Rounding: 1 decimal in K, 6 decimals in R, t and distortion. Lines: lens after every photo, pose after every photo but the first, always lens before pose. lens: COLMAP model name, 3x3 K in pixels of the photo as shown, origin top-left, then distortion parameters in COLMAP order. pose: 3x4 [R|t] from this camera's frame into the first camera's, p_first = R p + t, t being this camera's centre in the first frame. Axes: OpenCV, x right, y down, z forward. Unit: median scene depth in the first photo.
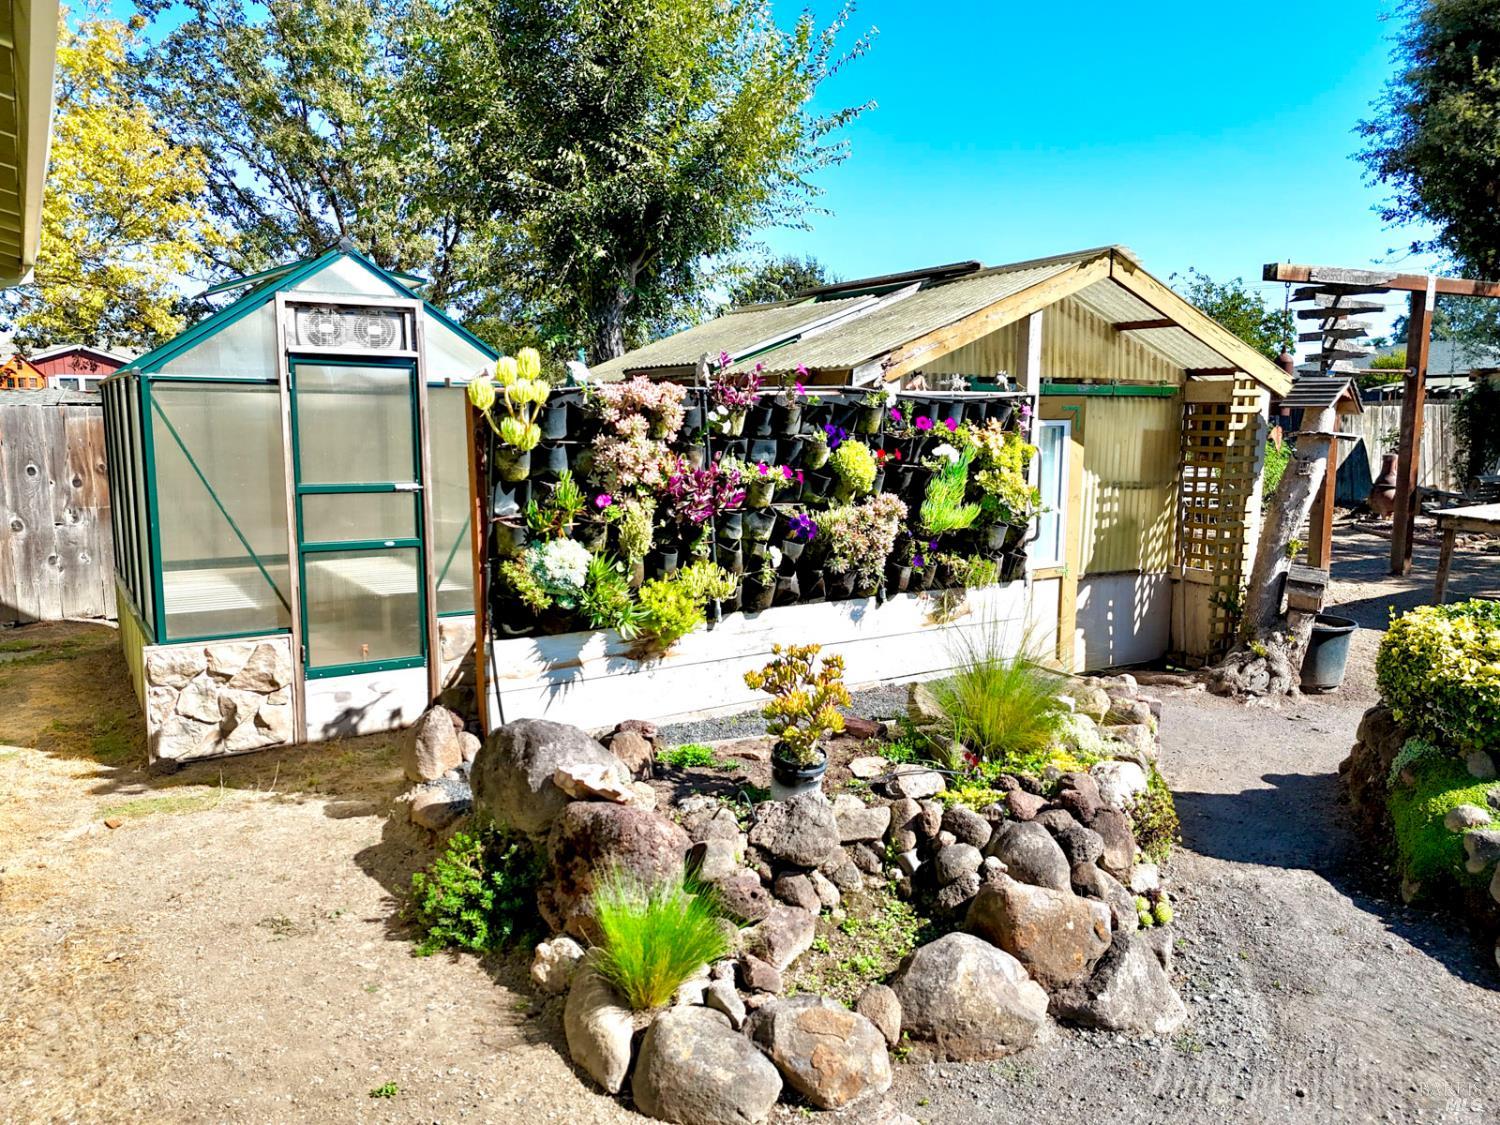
lens RADIAL K [[1084.9, 0, 750.0], [0, 1084.9, 562.5], [0, 0, 1]] dist [0.102335, -0.126956]
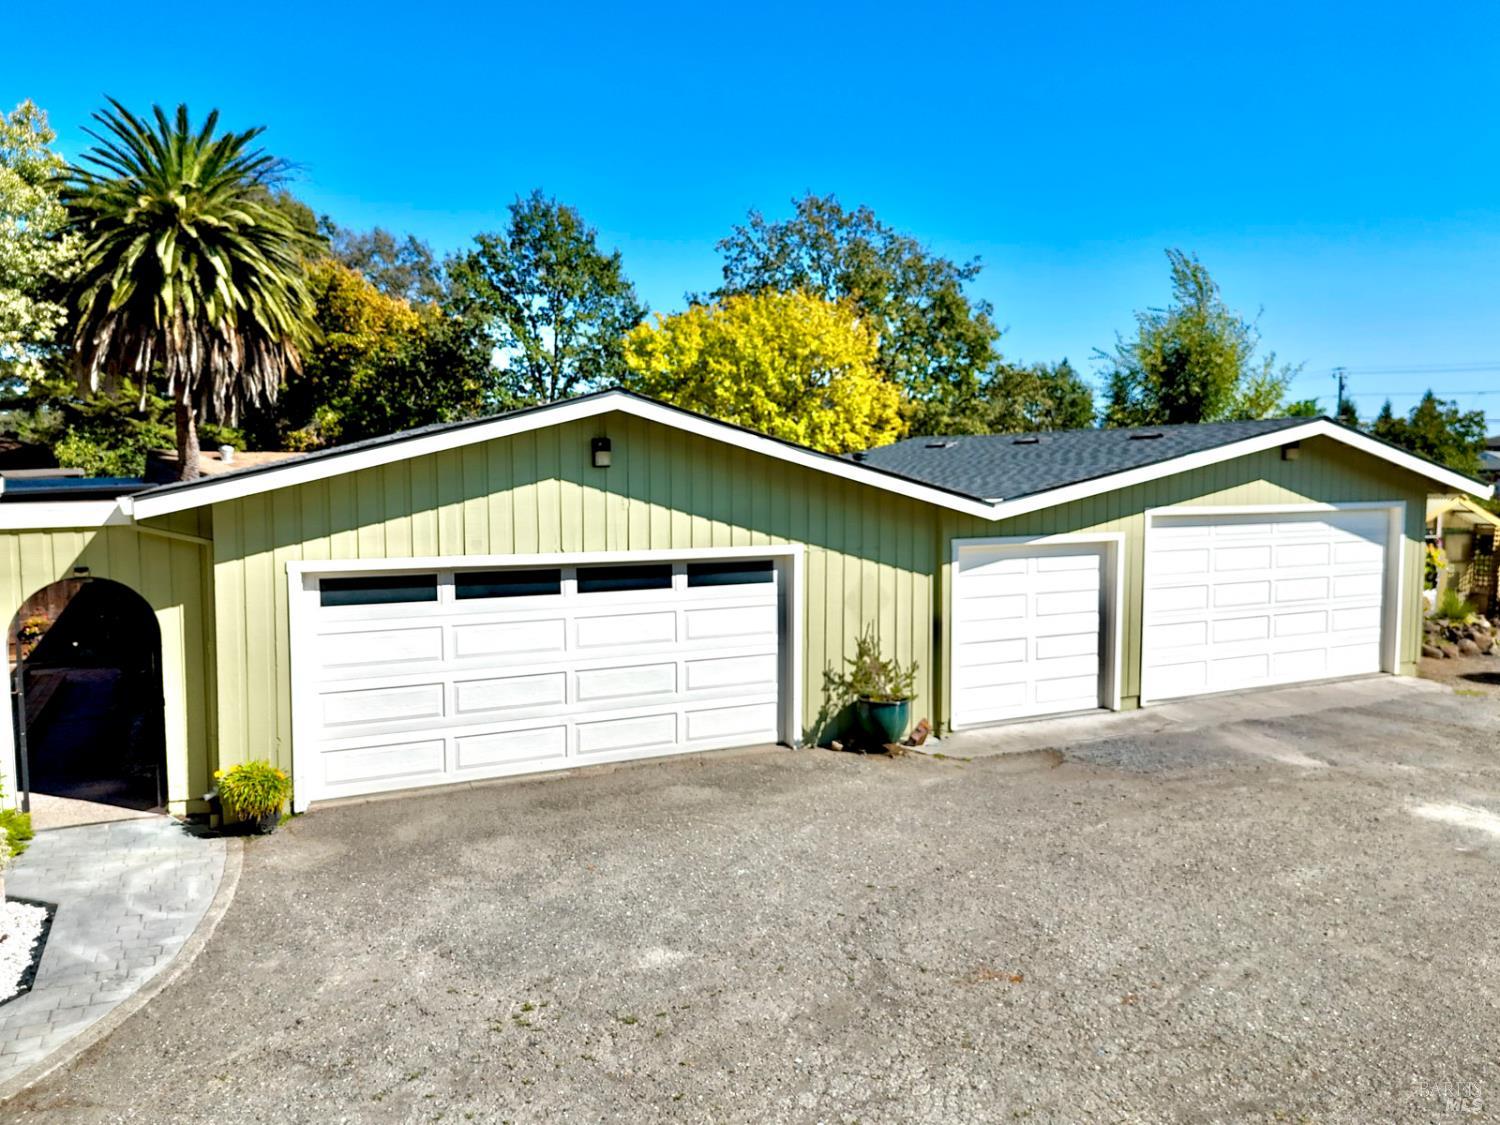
lens RADIAL K [[1084.9, 0, 750.0], [0, 1084.9, 562.5], [0, 0, 1]] dist [0.102335, -0.126956]
pose [[0.992192, 0.006439, -0.124552, -1.224325], [-0.013772, 0.998215, -0.058110, 0.137256], [0.123955, 0.059371, 0.990510, -2.292645]]
